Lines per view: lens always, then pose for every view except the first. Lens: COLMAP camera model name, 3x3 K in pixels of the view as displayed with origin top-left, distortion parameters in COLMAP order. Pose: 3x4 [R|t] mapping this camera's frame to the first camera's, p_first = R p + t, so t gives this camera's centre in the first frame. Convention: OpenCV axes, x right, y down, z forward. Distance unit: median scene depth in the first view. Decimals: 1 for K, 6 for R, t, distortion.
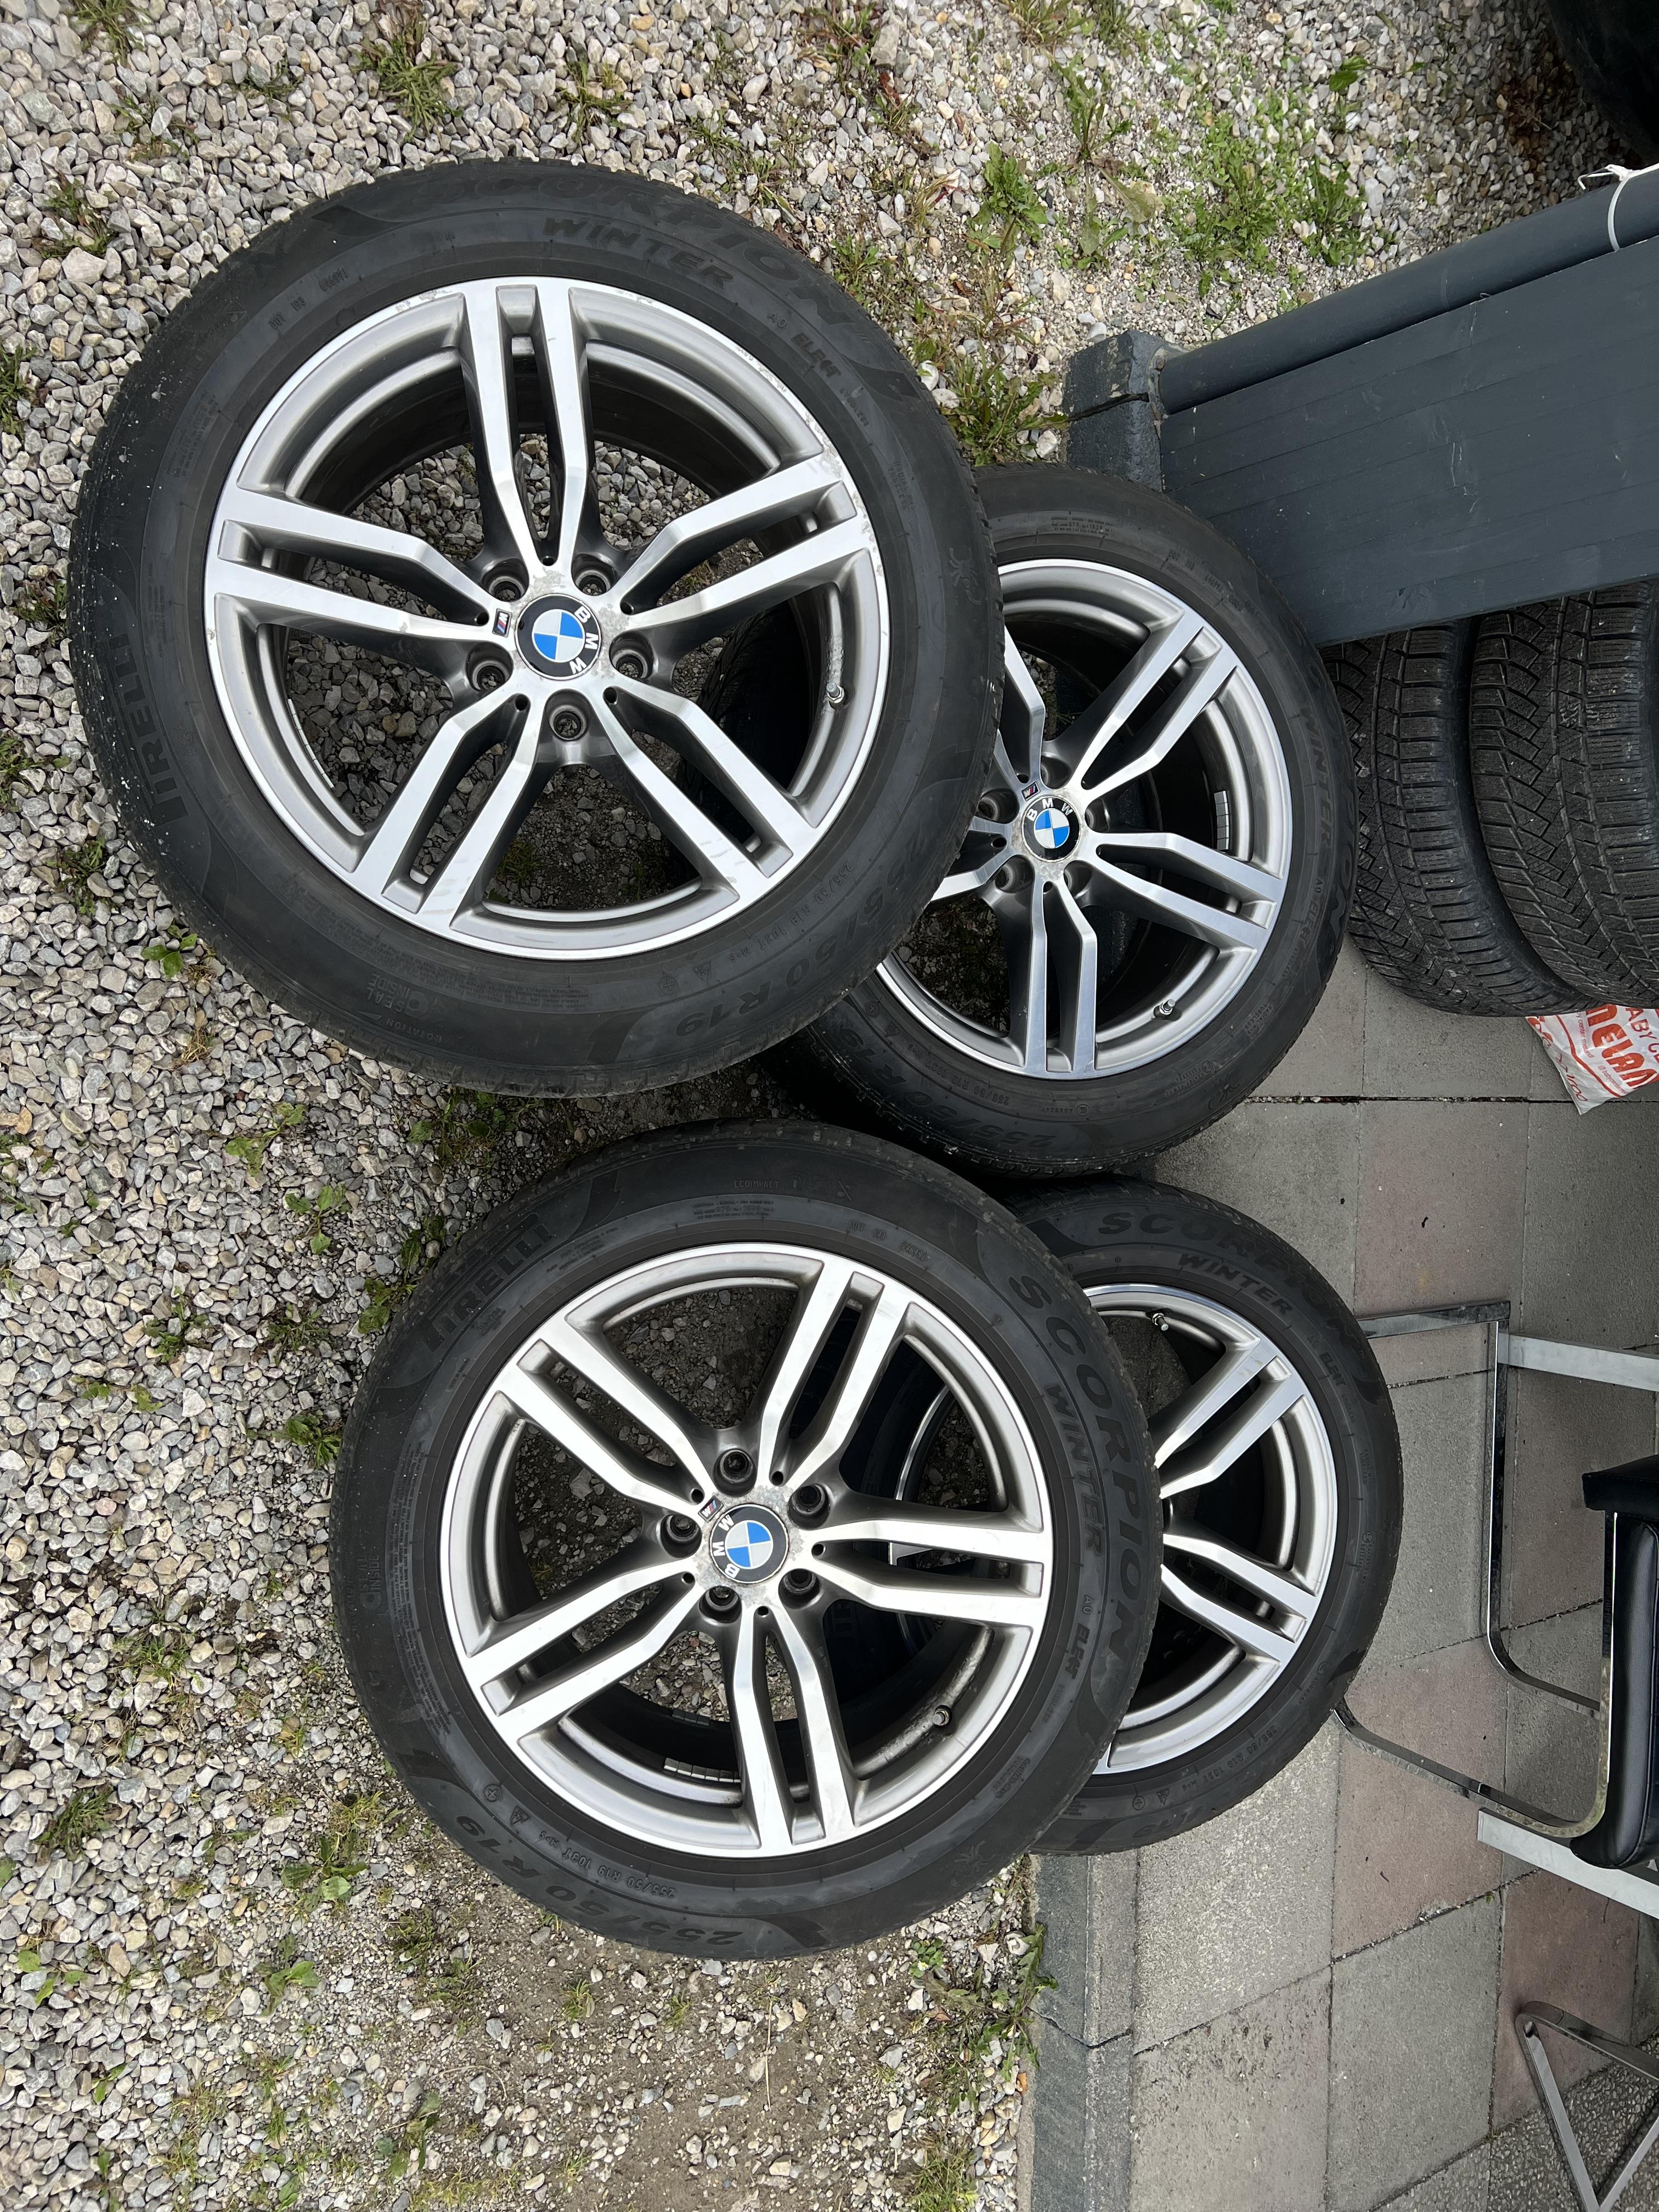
lens RADIAL K [[1683.7, 0, 829.5], [0, 1683.7, 1106.0], [0, 0, 1]] dist [0.026598, -0.007197]
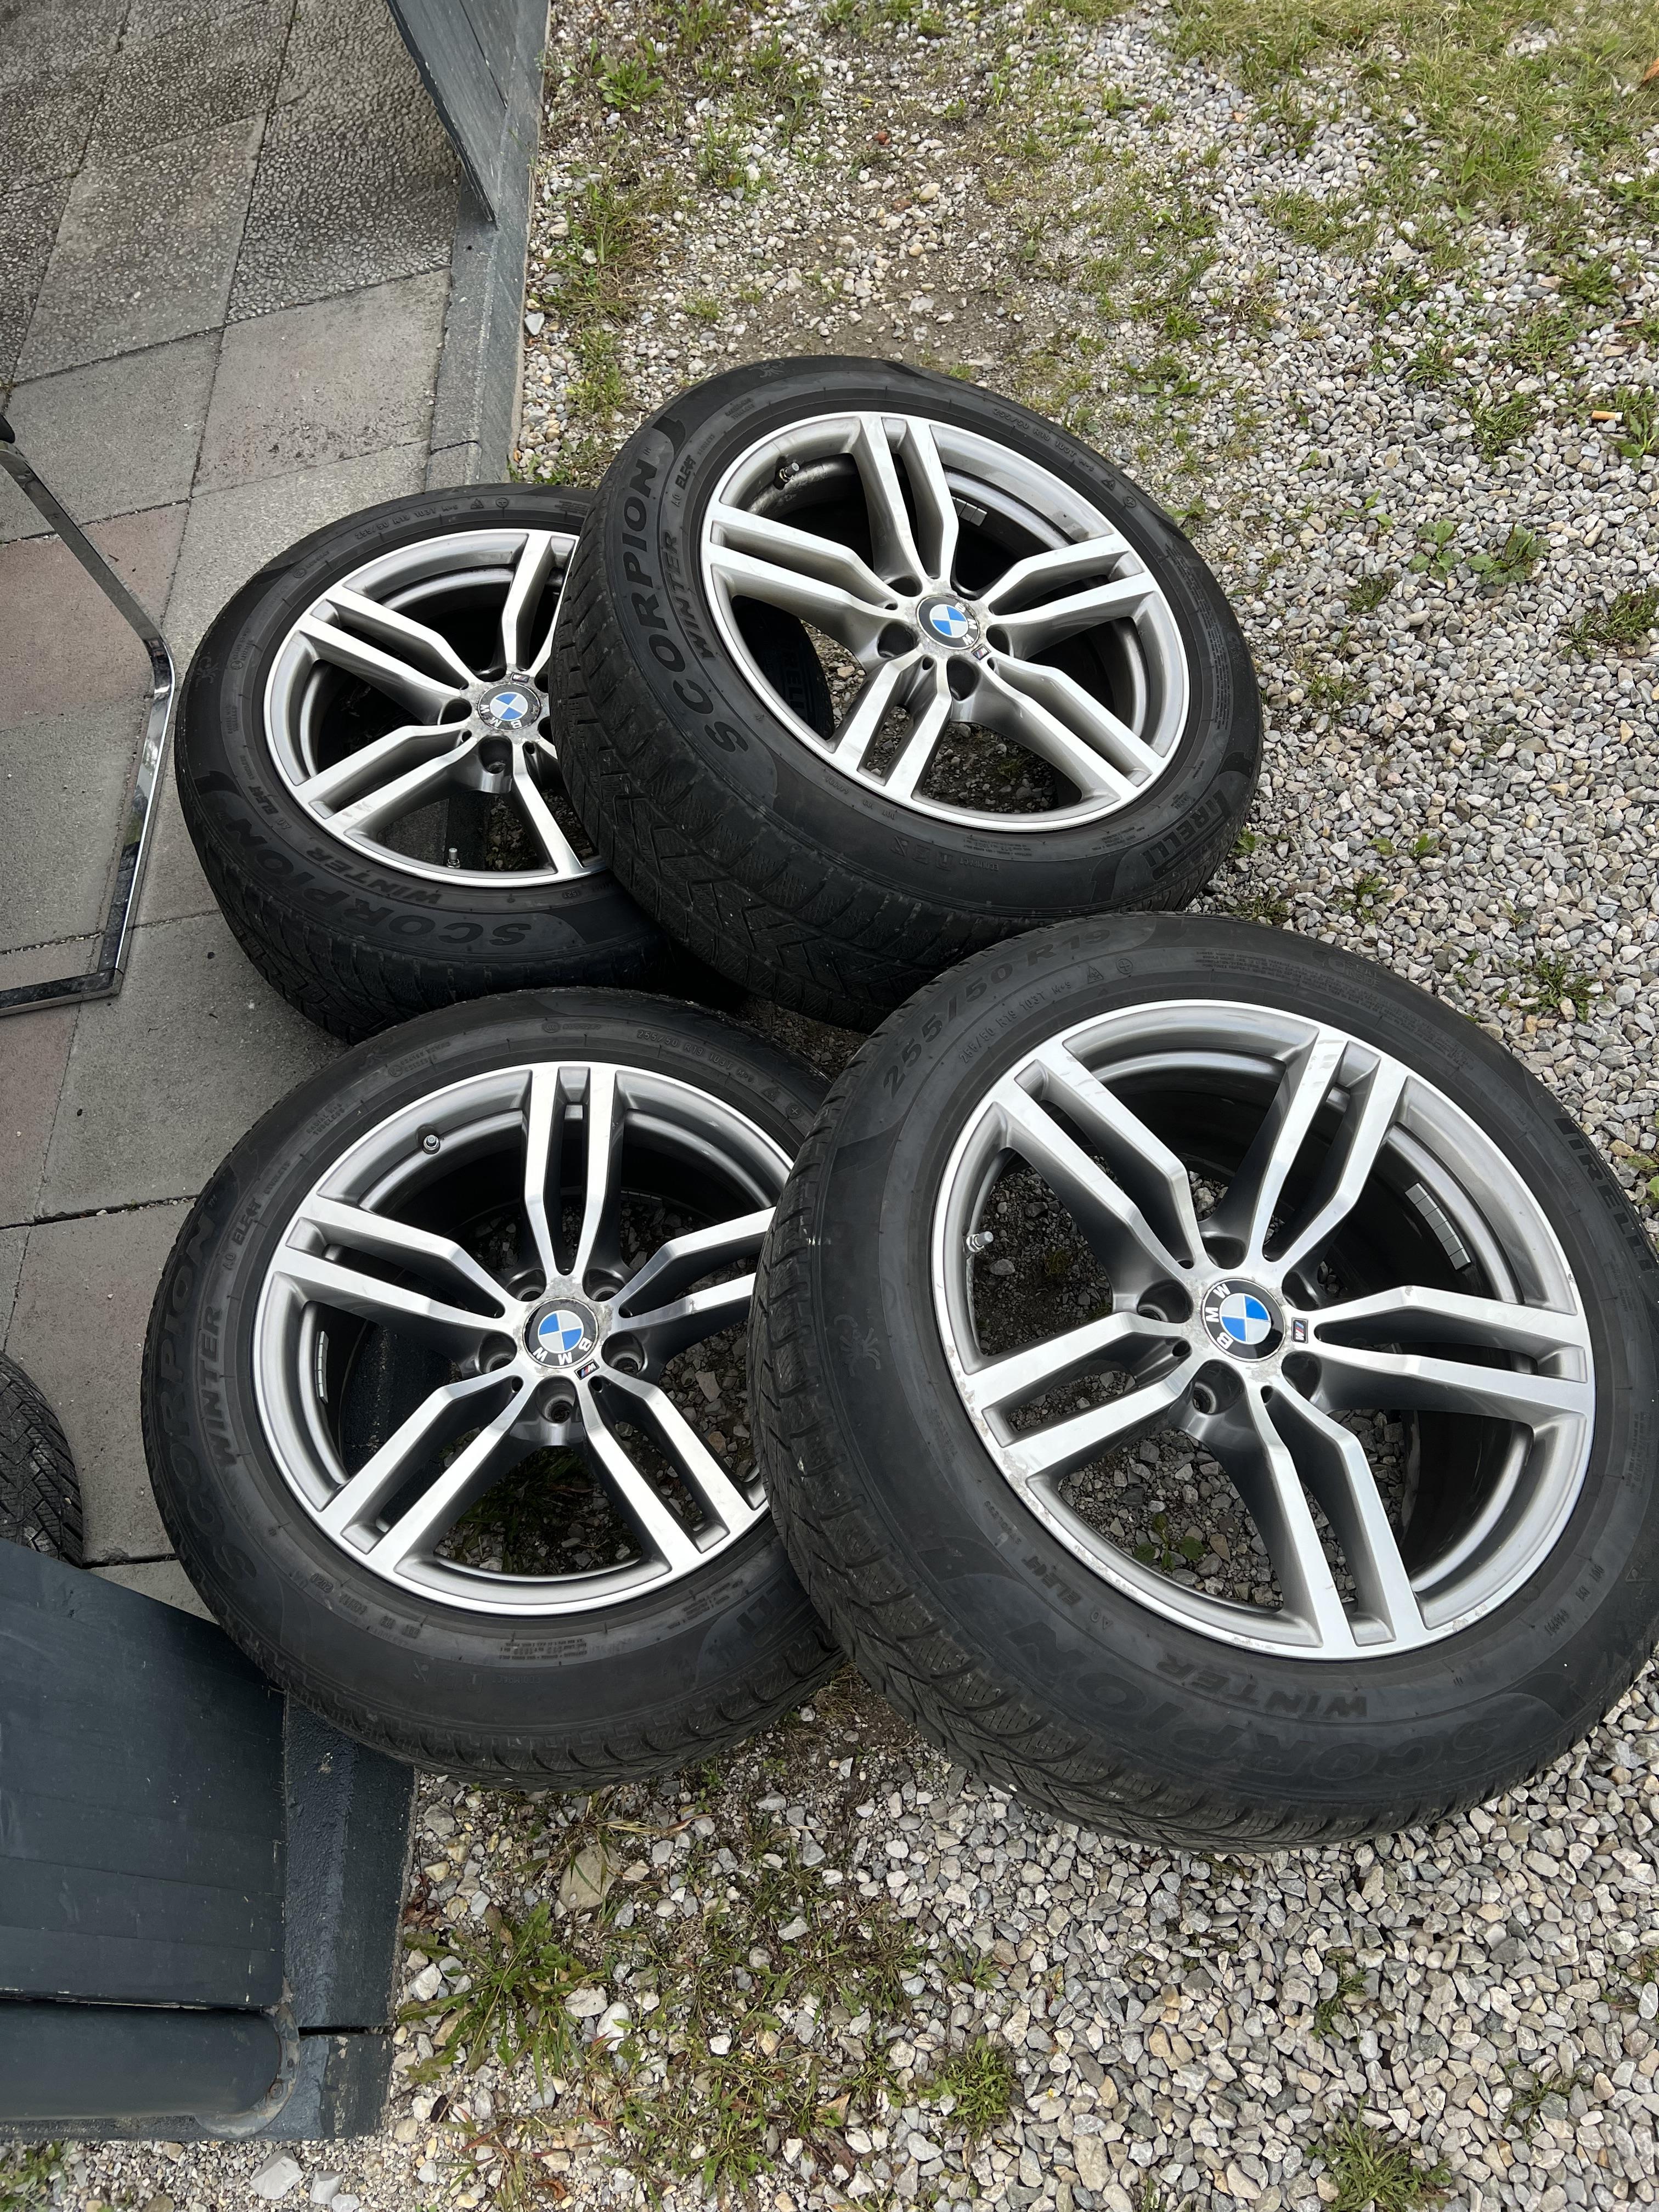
lens RADIAL K [[1682.5, 0, 823.6], [0, 1682.5, 1104.5], [0, 0, 1]] dist [0.053650, -0.049047]
pose [[-0.933930, -0.128496, -0.333562, 0.342378], [-0.037632, -0.892626, 0.449224, -0.503204], [-0.355470, 0.432097, 0.828815, 0.192577]]
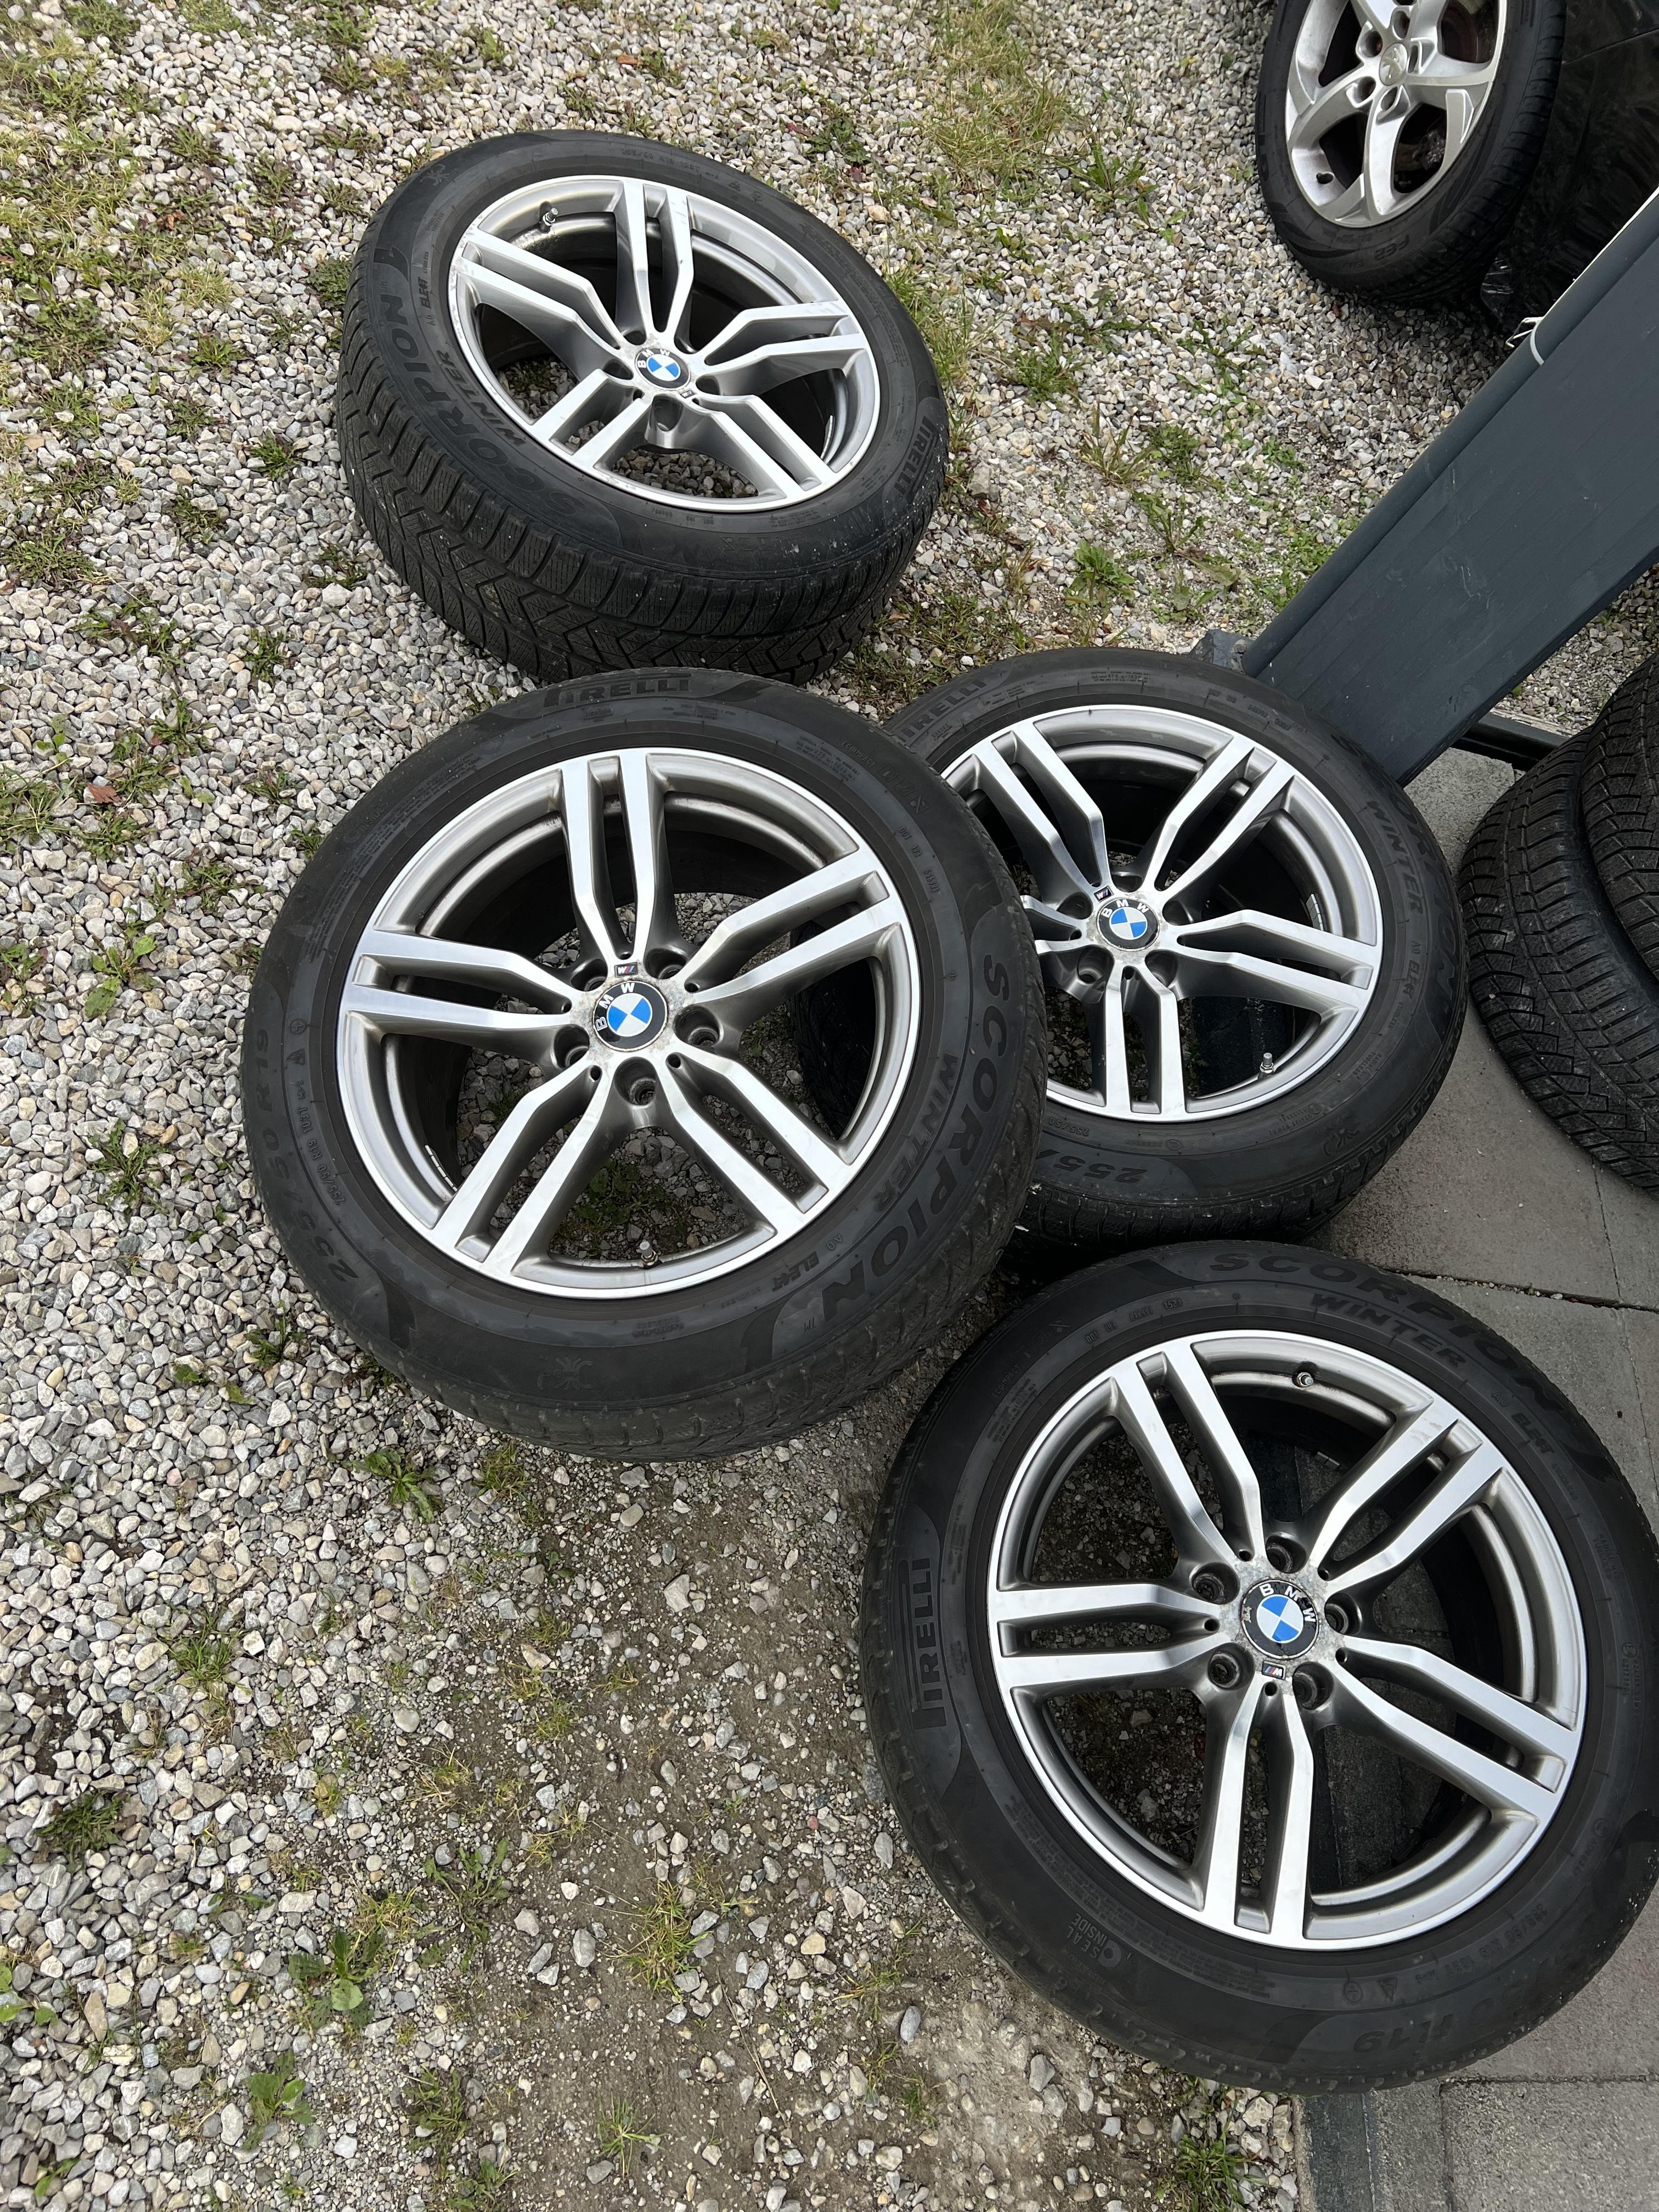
lens RADIAL K [[1682.5, 0, 823.6], [0, 1682.5, 1104.5], [0, 0, 1]] dist [0.053650, -0.049047]
pose [[0.958784, -0.124007, -0.255646, 0.224273], [-0.015662, 0.875301, -0.483325, 0.488228], [0.283702, 0.467408, 0.837283, 0.131229]]
